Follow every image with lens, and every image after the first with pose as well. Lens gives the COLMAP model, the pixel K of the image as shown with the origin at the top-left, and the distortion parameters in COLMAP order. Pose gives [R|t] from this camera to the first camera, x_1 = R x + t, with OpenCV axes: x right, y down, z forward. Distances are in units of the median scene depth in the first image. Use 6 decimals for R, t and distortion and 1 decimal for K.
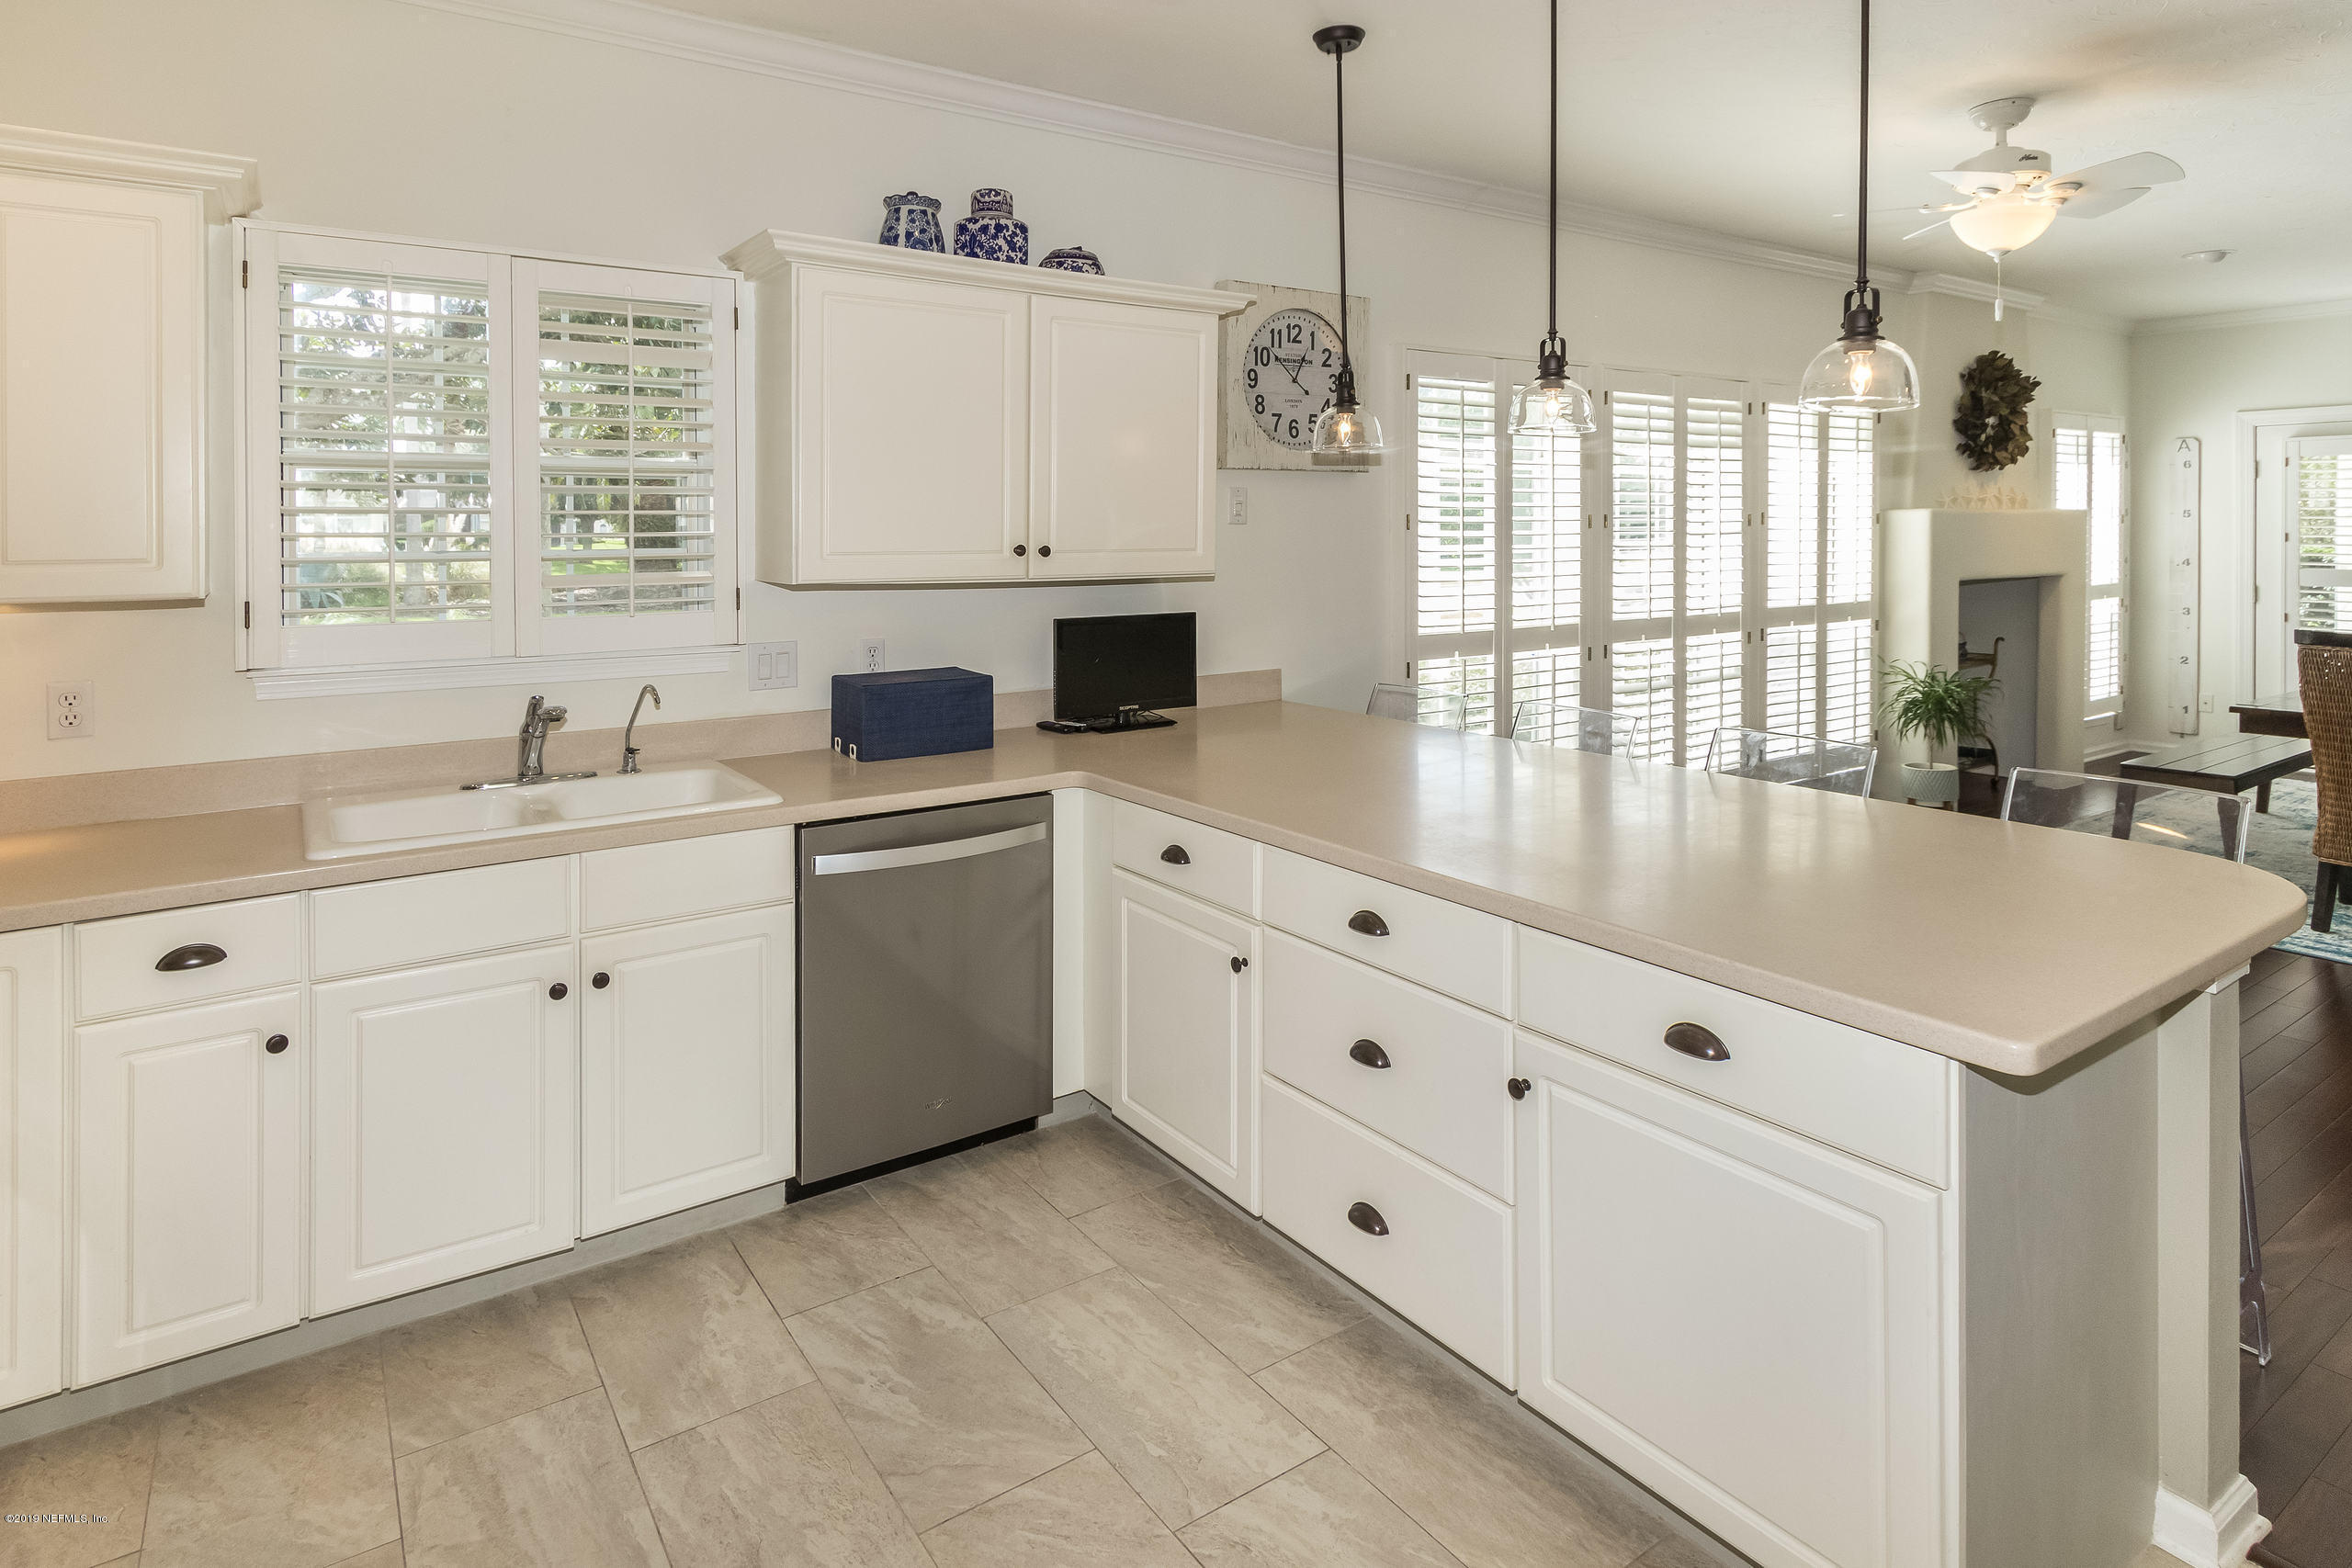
lens RADIAL K [[1225.6, 0, 1172.1], [0, 1225.6, 547.1], [0, 0, 1]] dist [0.001245, -0.000456]
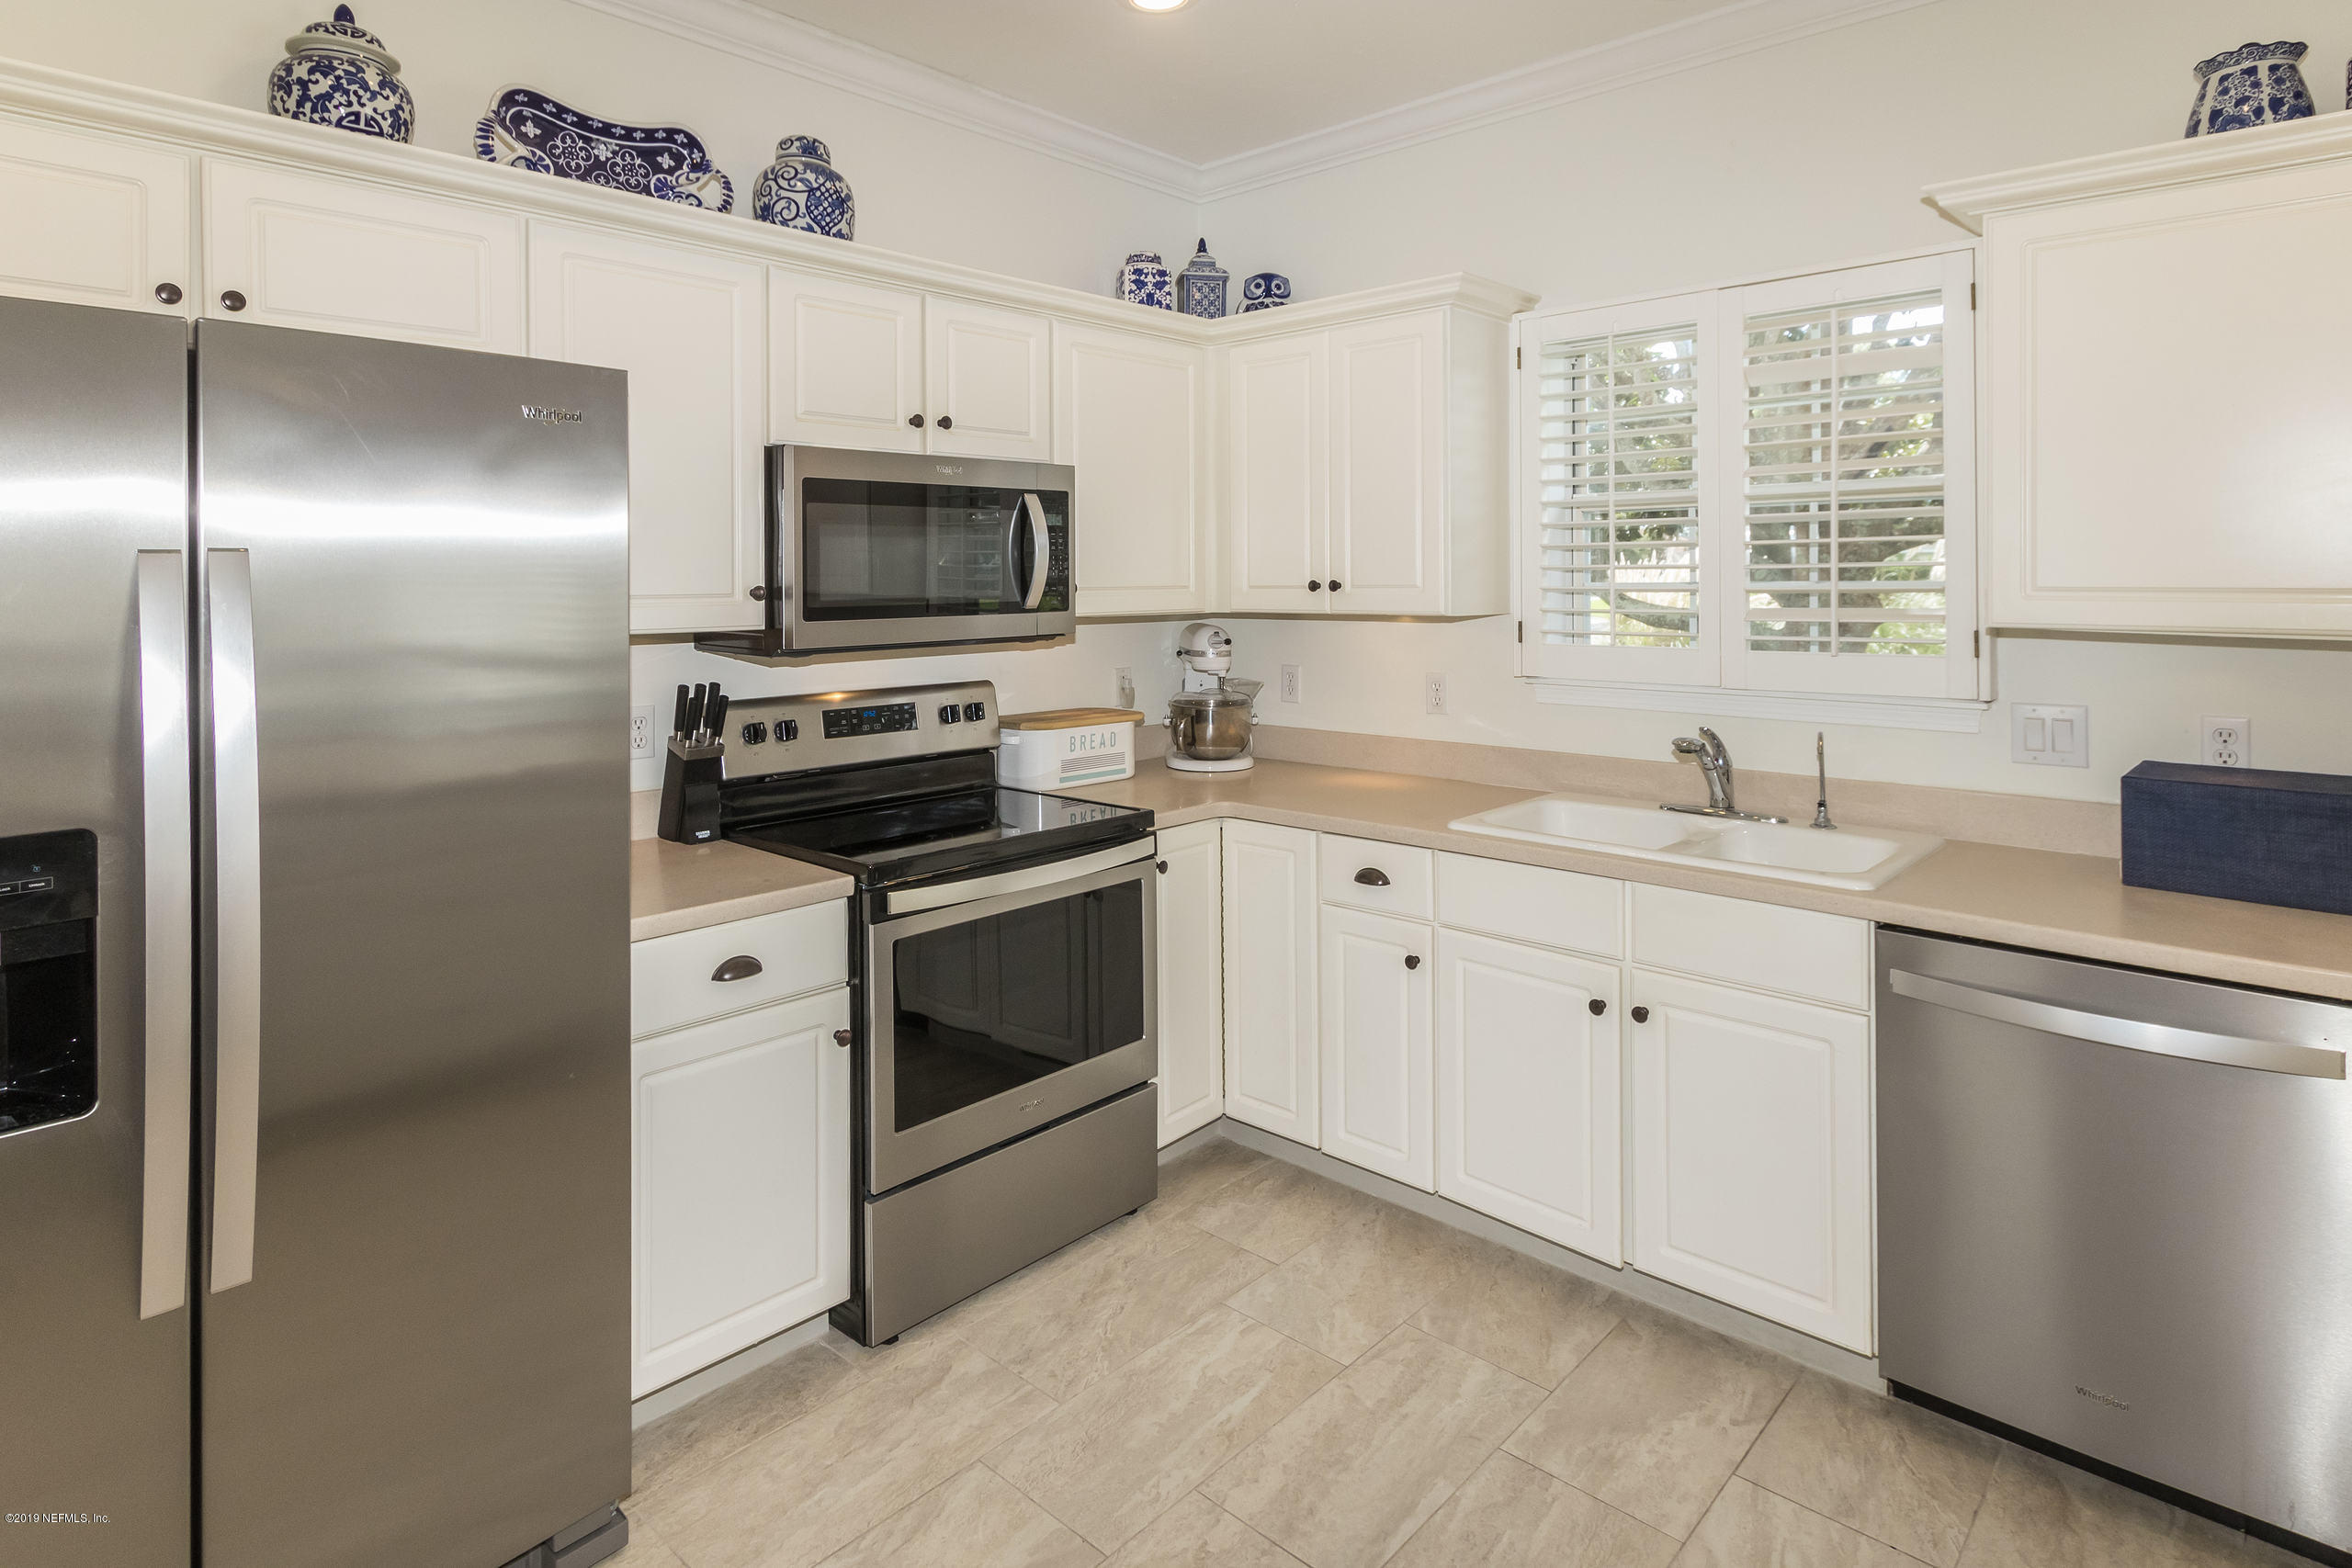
lens RADIAL K [[1313.3, 0, 1230.5], [0, 1313.3, 569.6], [0, 0, 1]] dist [0.022033, -0.012575]
pose [[0.230824, -0.000689, -0.972995, 0.483748], [-0.005931, 0.999980, -0.002115, -0.002520], [0.972977, 0.006259, 0.230816, 0.415866]]
